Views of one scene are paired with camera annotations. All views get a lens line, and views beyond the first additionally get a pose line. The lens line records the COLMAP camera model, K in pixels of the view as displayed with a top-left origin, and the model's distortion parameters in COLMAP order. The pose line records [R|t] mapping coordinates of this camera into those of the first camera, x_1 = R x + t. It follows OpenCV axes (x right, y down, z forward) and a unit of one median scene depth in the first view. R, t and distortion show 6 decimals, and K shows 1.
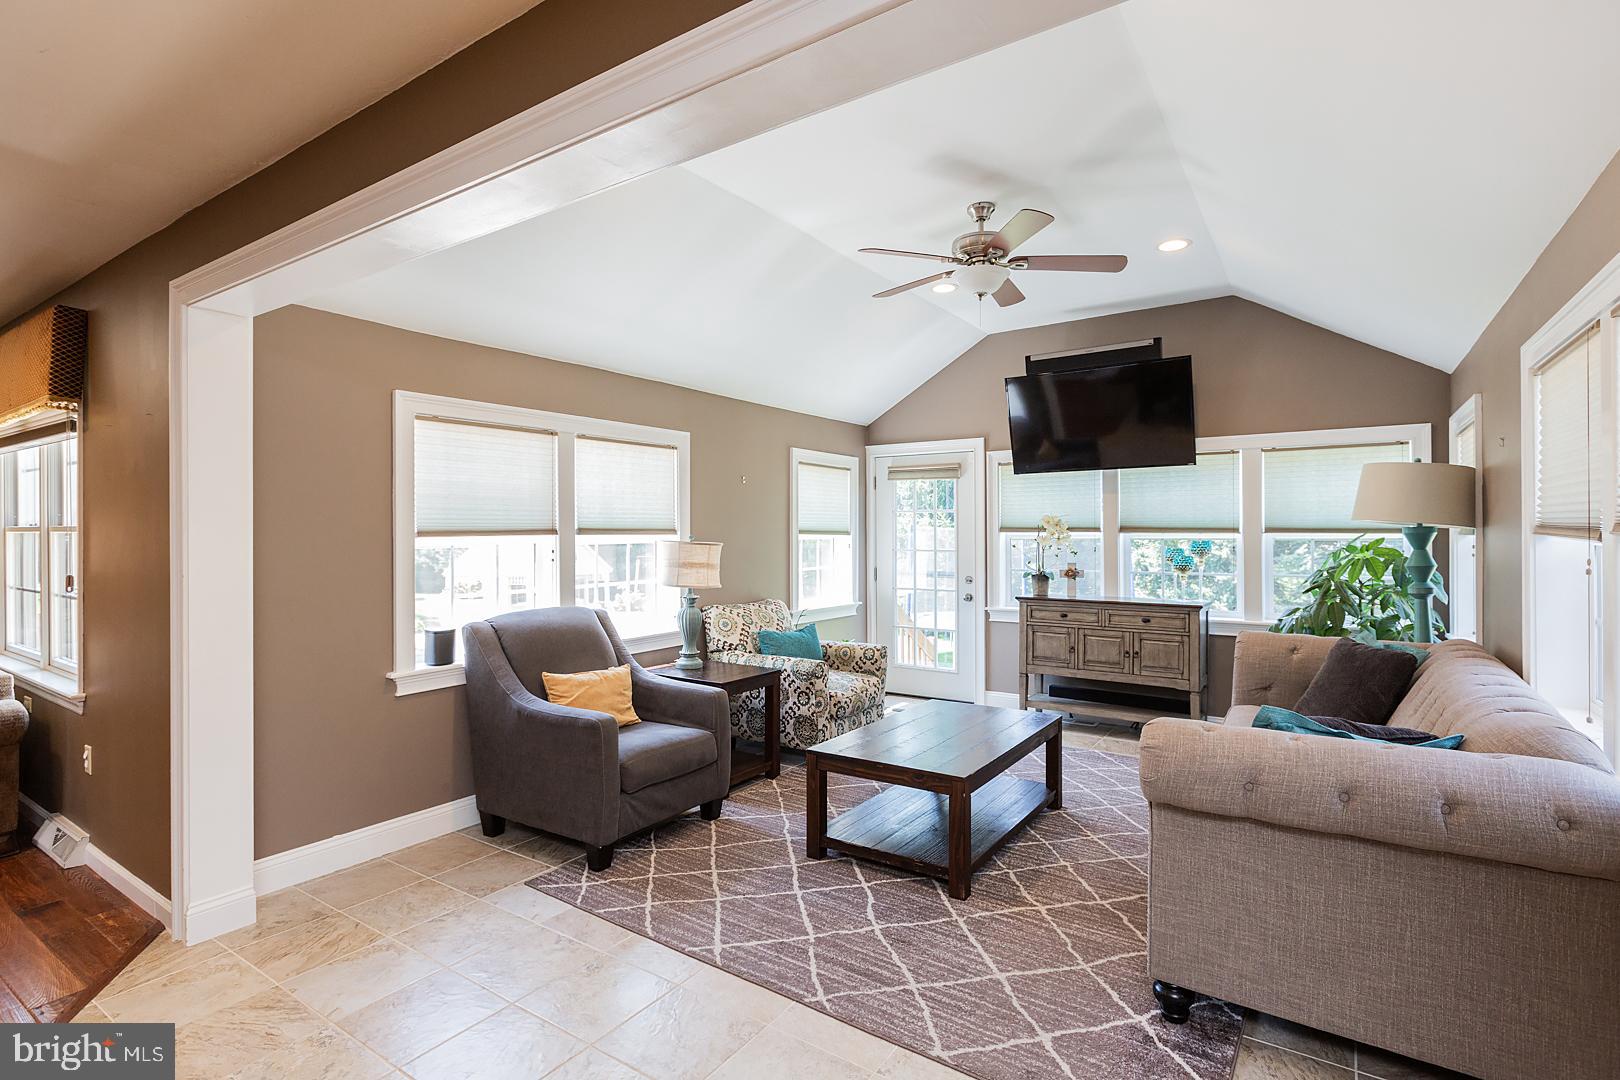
lens RADIAL K [[775.5, 0, 806.1], [0, 775.5, 530.4], [0, 0, 1]] dist [-0.002177, 0.000187]
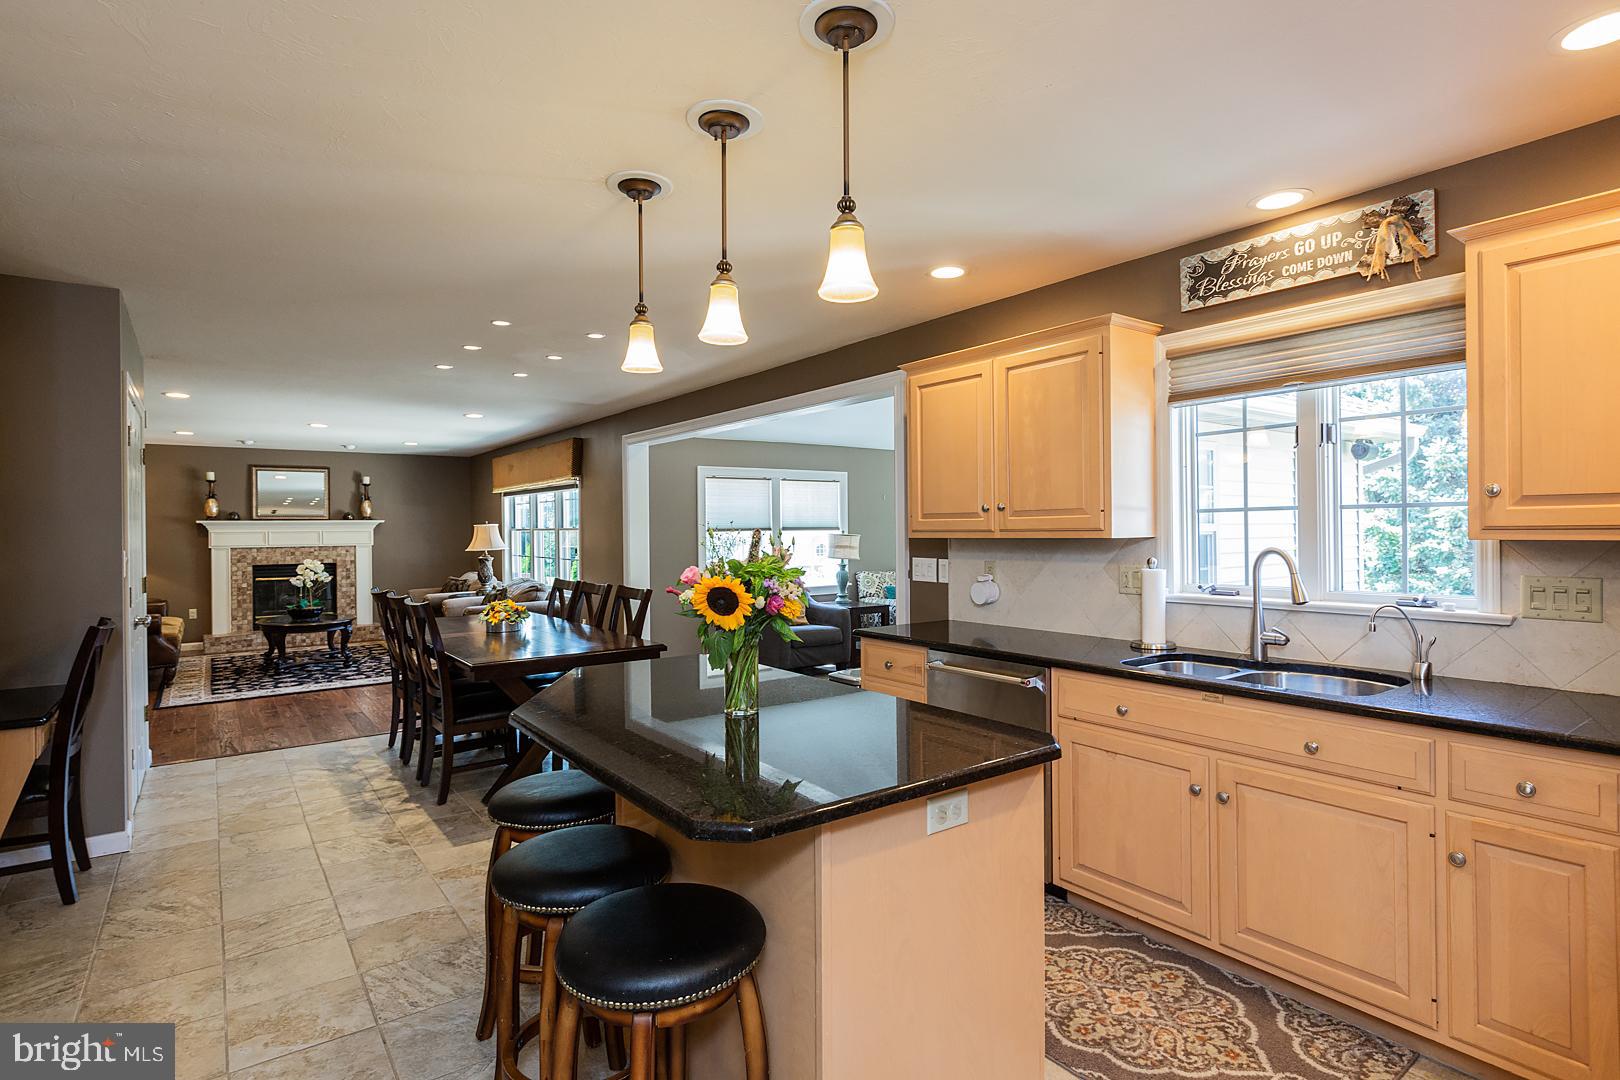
lens RADIAL K [[818.2, 0, 810.6], [0, 818.2, 530.4], [0, 0, 1]] dist [0.001275, 0.000067]
pose [[0.942852, -0.005348, -0.333168, 0.449030], [0.006862, 0.999971, 0.003370, -0.001139], [0.333140, -0.005463, 0.942862, -0.892889]]
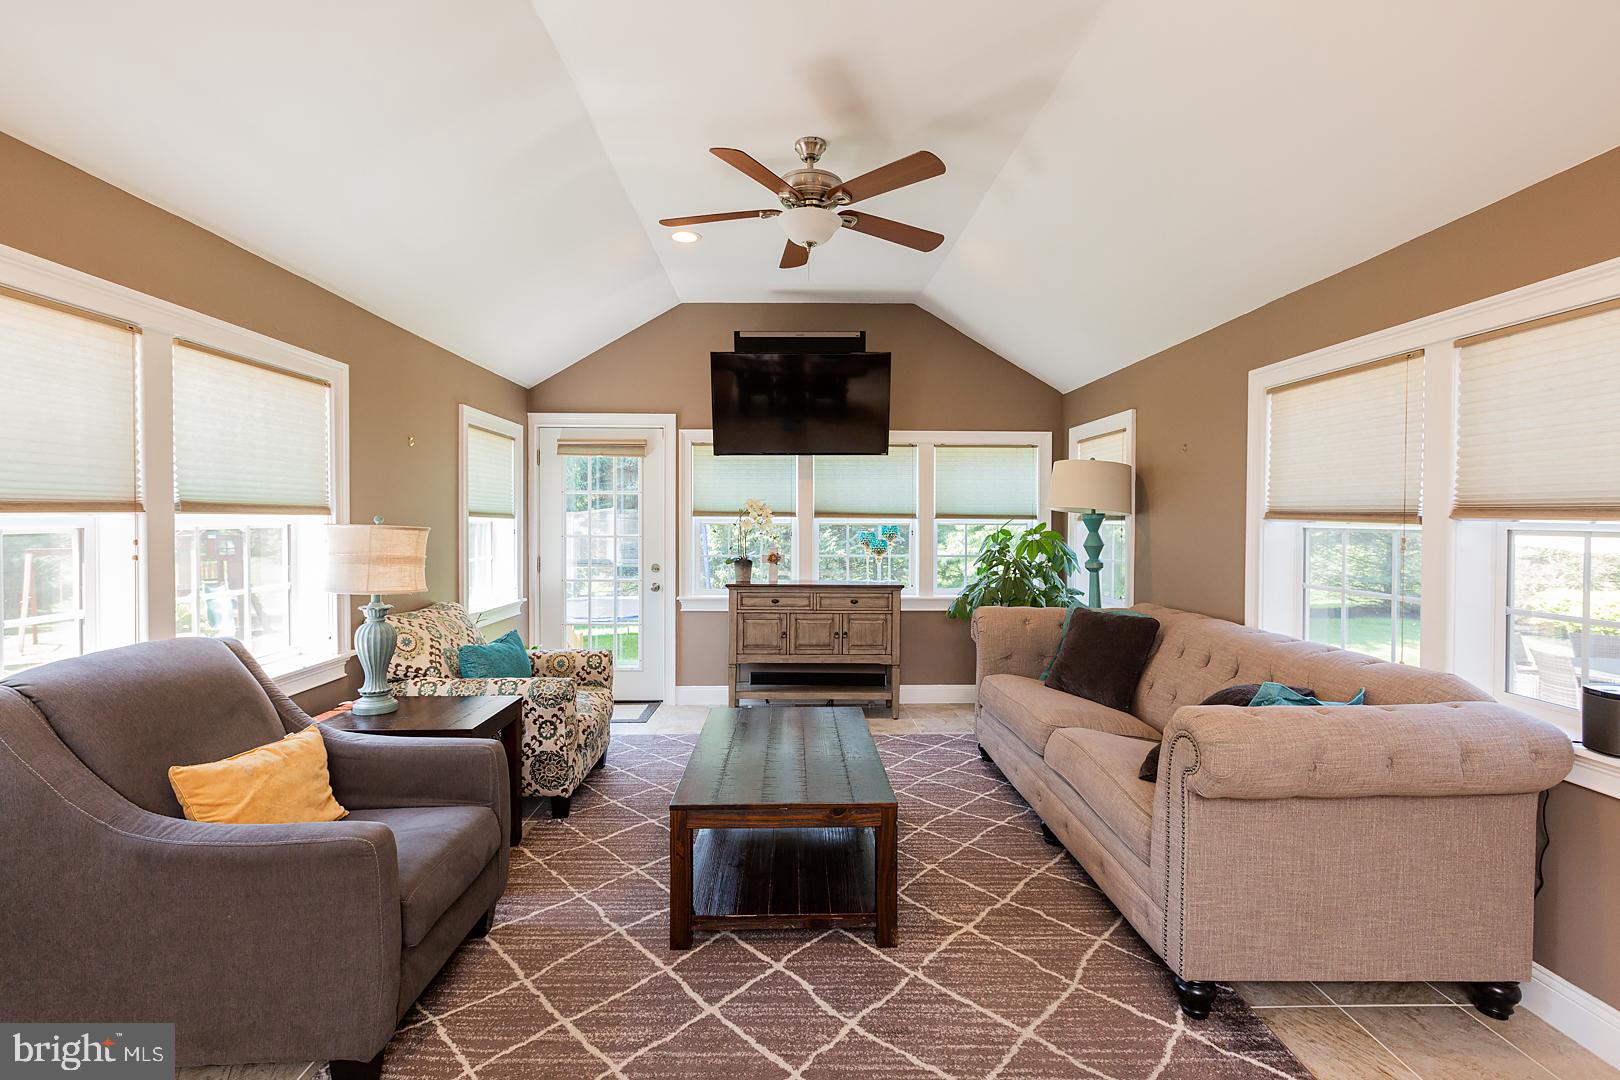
lens RADIAL K [[737.5, 0, 799.3], [0, 737.5, 531.8], [0, 0, 1]] dist [0.002489, 0.001082]
pose [[0.811462, -0.003829, 0.584393, -0.242001], [-0.007548, 0.999826, 0.017032, 0.006913], [-0.584357, -0.018232, 0.811292, 0.283818]]
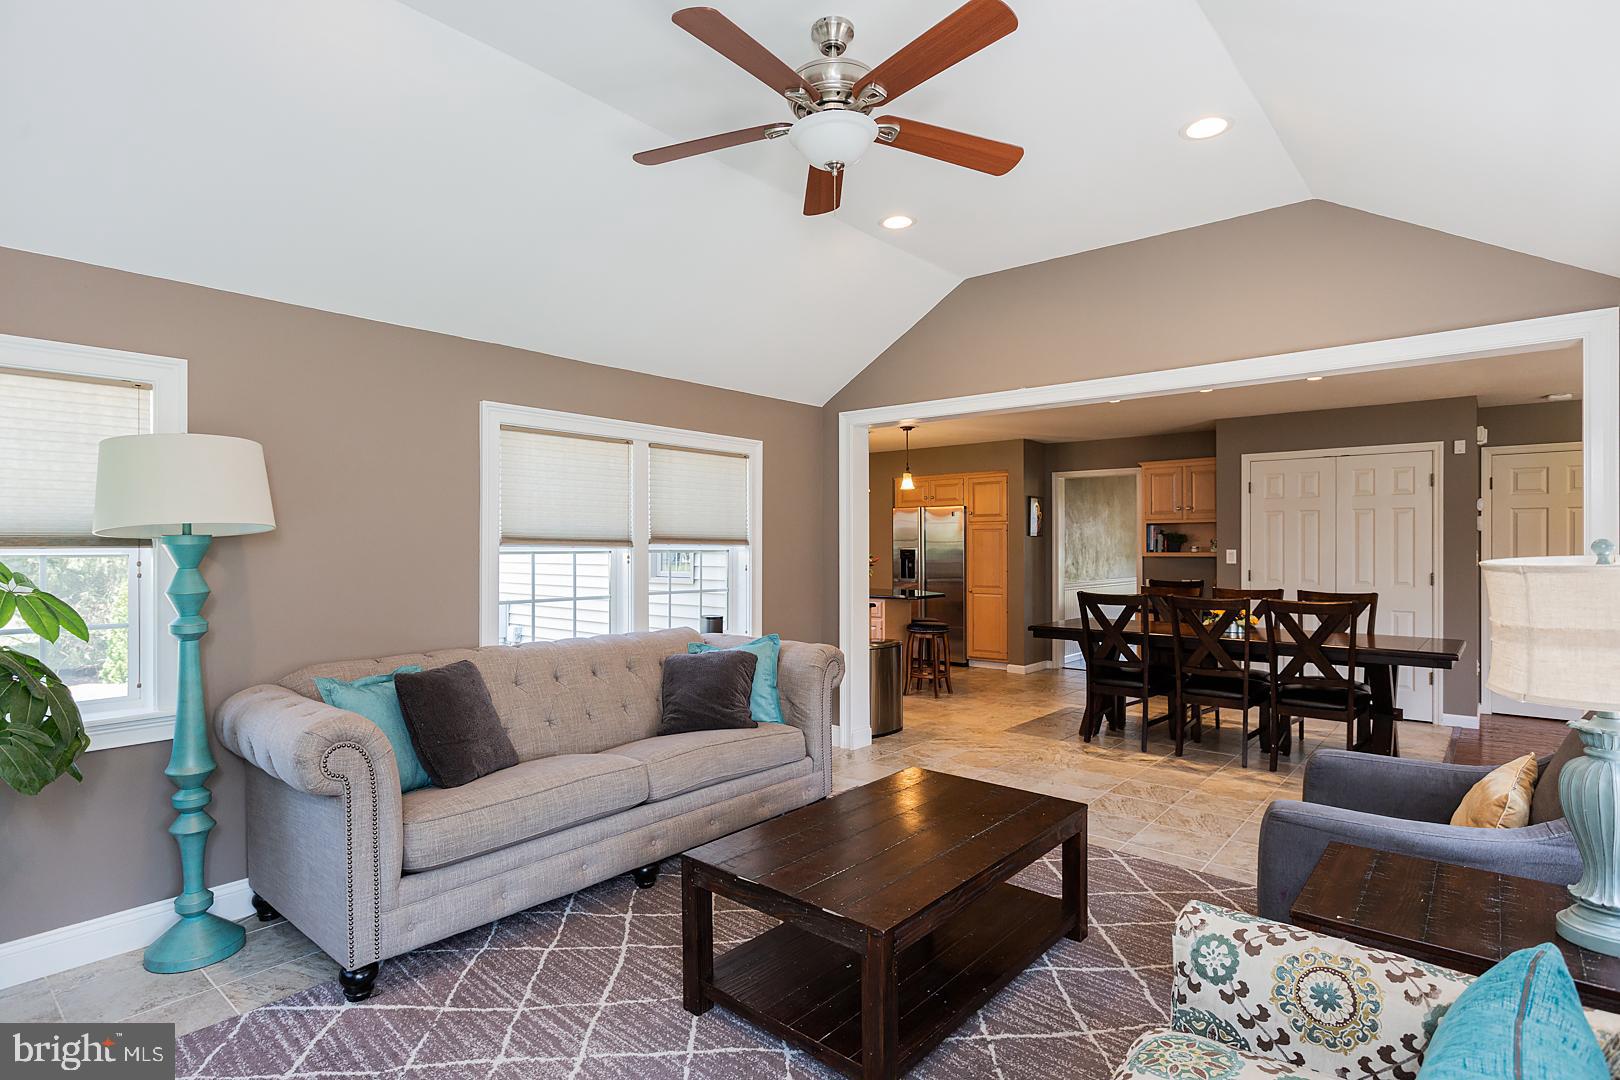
lens RADIAL K [[802.2, 0, 806.1], [0, 802.2, 538.9], [0, 0, 1]] dist [-0.001928, 0.000120]
pose [[-0.994368, 0.004875, 0.105866, 0.160828], [0.003883, 0.999947, -0.009569, 0.007321], [-0.105907, -0.009104, -0.994334, 1.469033]]
